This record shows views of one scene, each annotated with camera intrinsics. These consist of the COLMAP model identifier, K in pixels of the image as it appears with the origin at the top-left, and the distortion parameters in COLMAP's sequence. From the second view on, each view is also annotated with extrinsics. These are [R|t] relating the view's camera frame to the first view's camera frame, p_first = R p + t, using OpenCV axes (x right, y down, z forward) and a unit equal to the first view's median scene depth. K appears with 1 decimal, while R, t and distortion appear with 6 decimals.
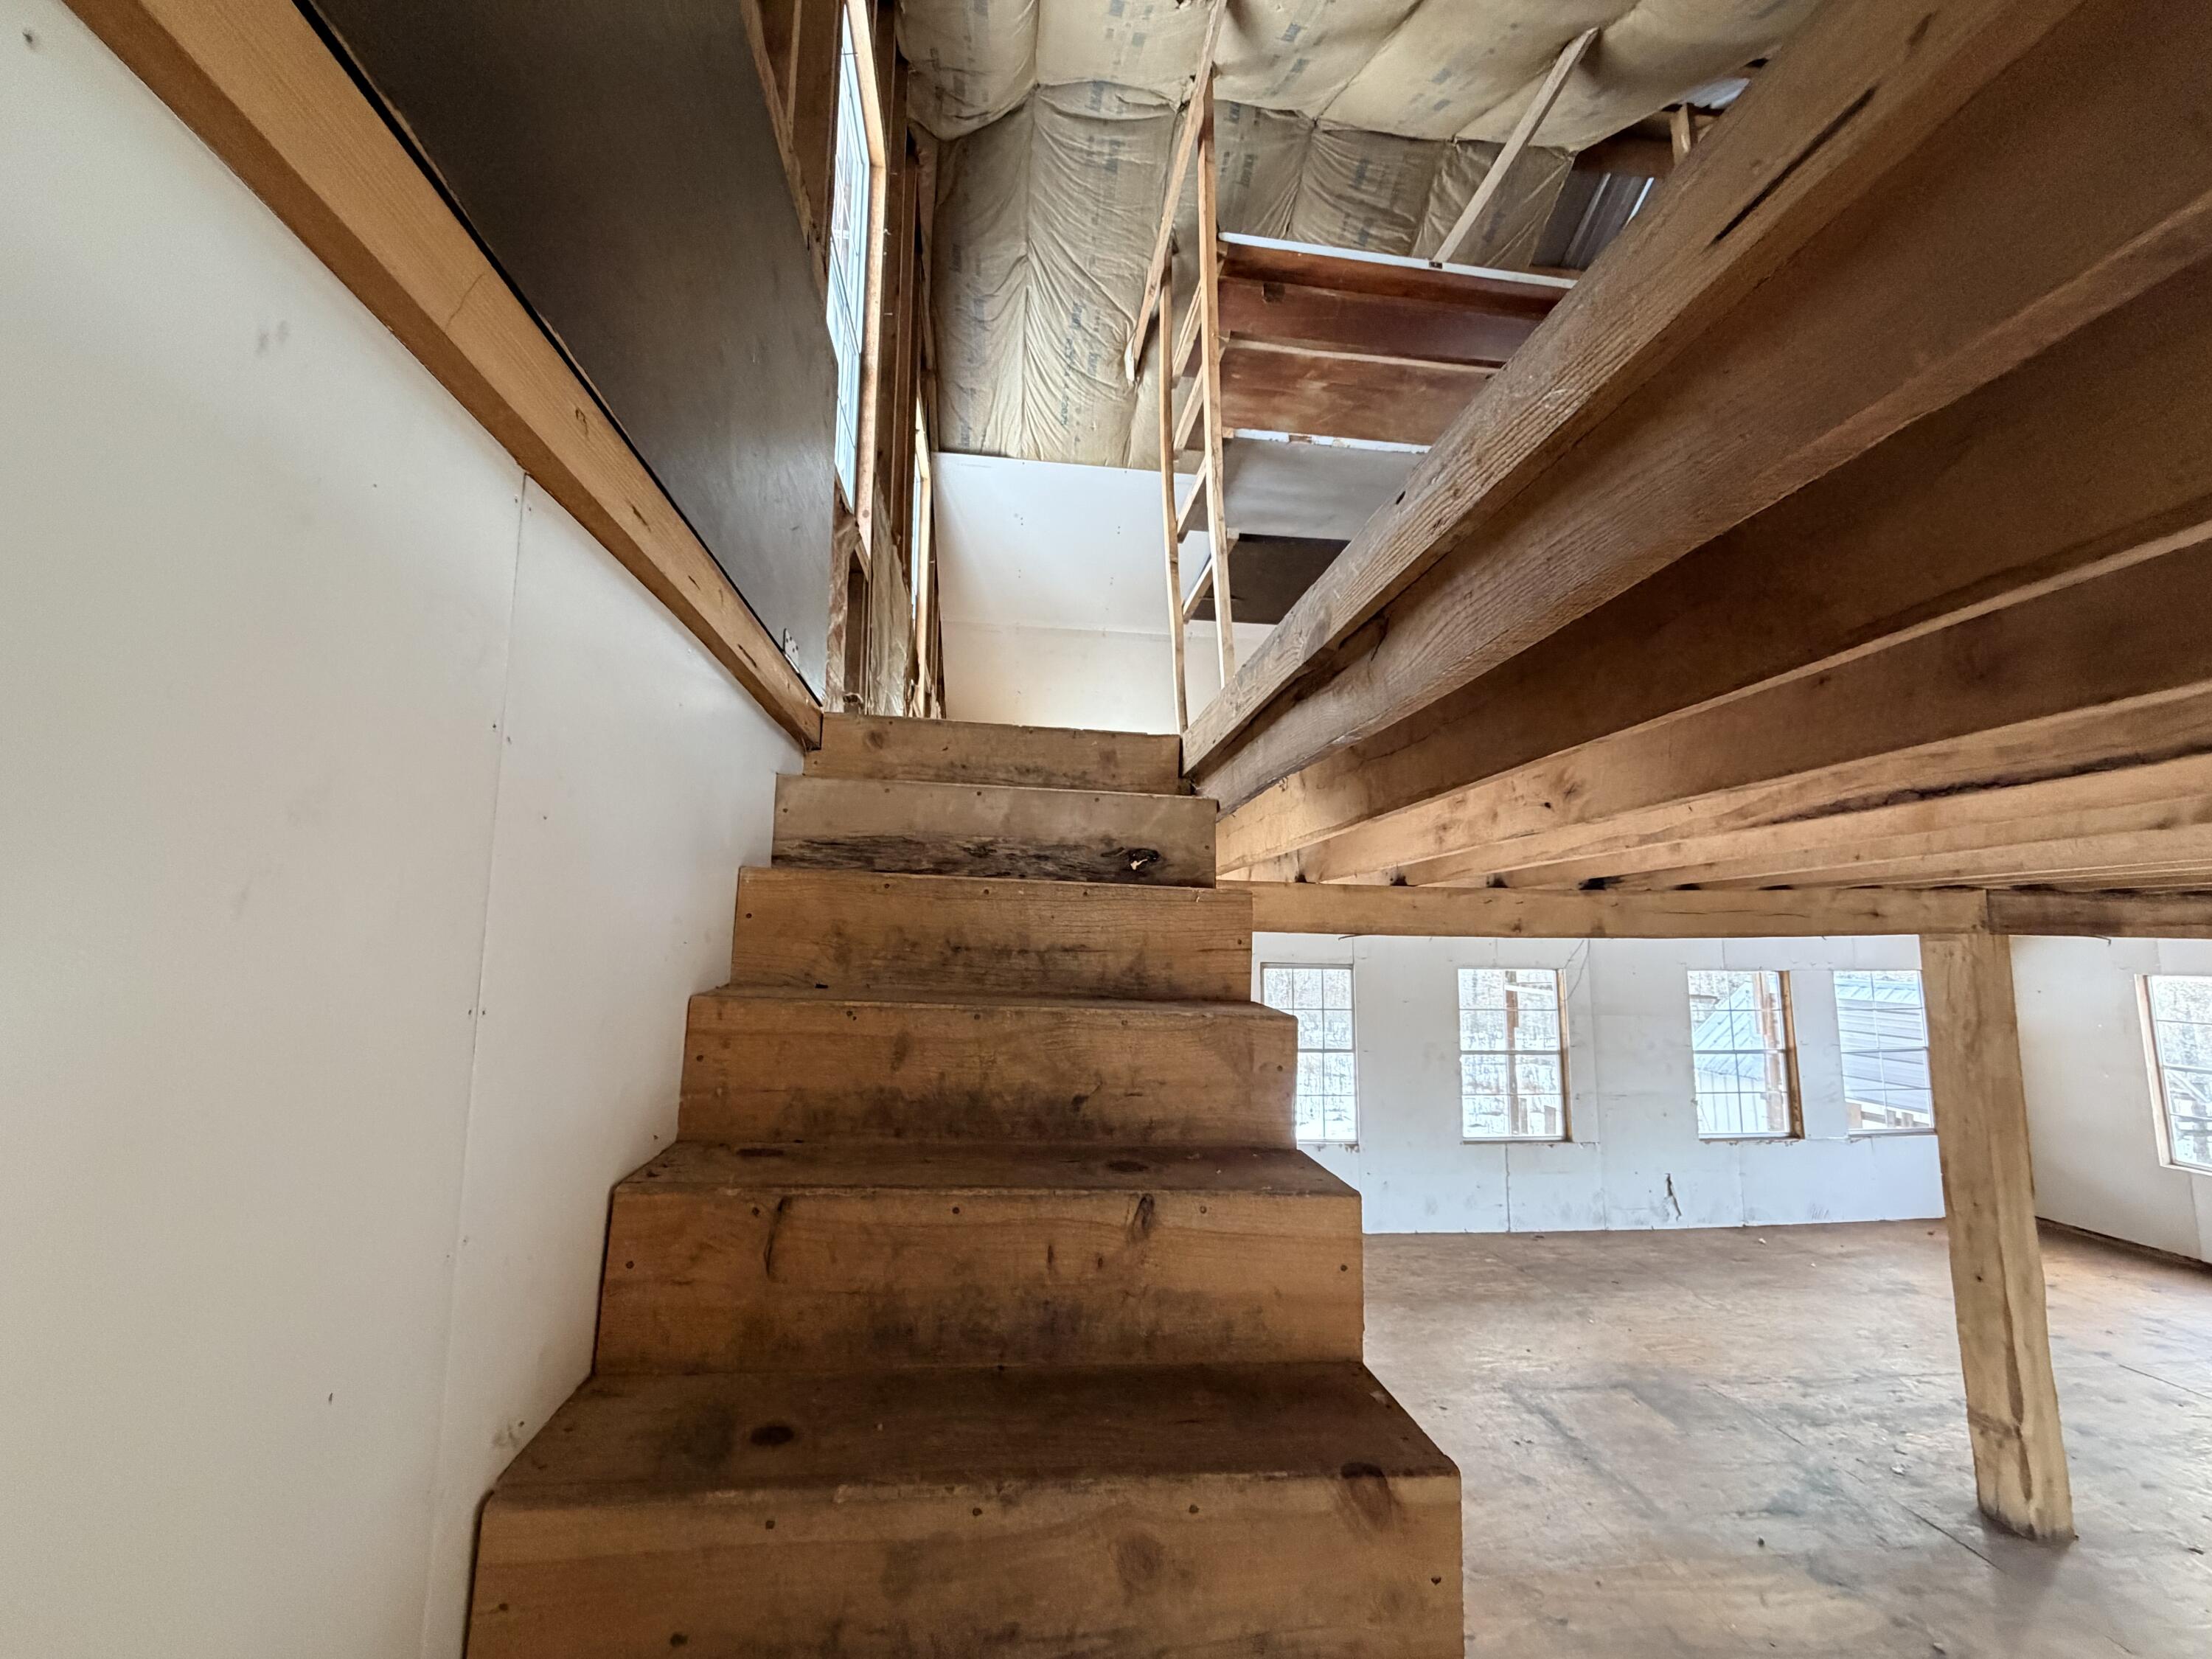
lens RADIAL K [[884.6, 0, 1097.8], [0, 884.6, 835.3], [0, 0, 1]] dist [0.001097, 0.000113]
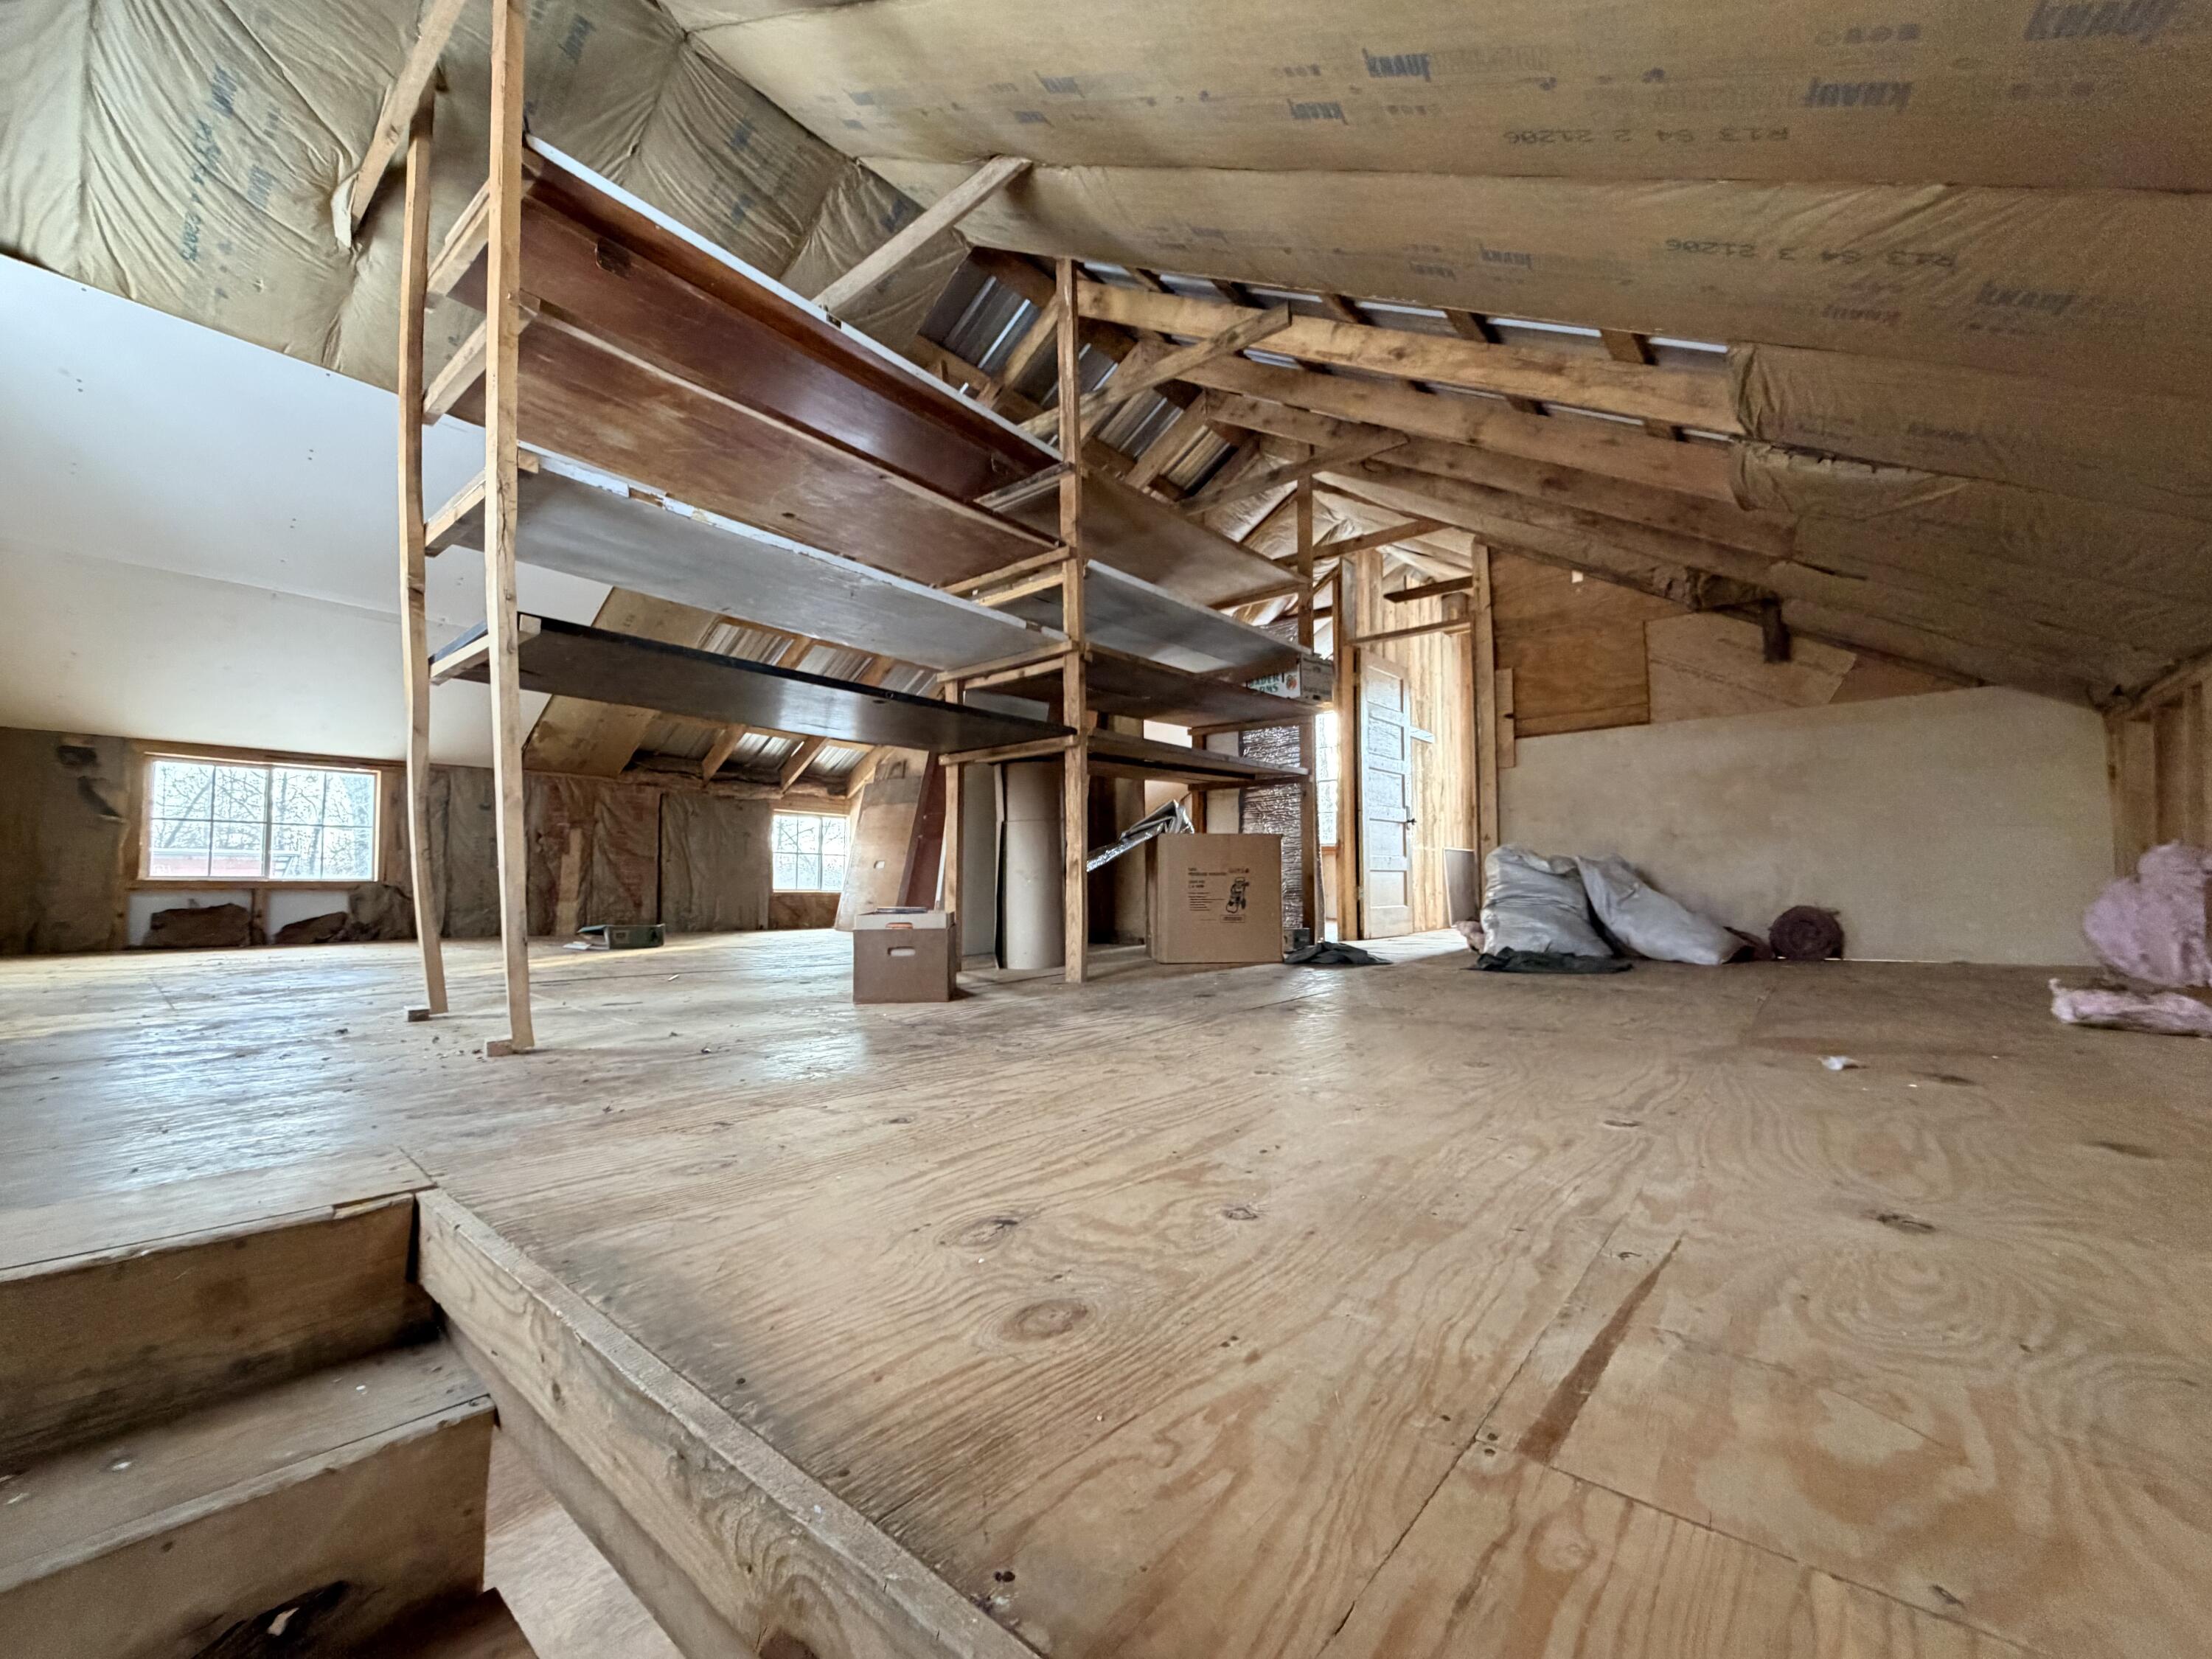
lens RADIAL K [[884.6, 0, 1097.8], [0, 884.6, 835.3], [0, 0, 1]] dist [0.001097, 0.000113]
pose [[0.727838, 0.030002, 0.685093, 0.010302], [-0.078115, 0.996167, 0.039364, -0.193354], [-0.681286, -0.082167, 0.727391, 0.173140]]
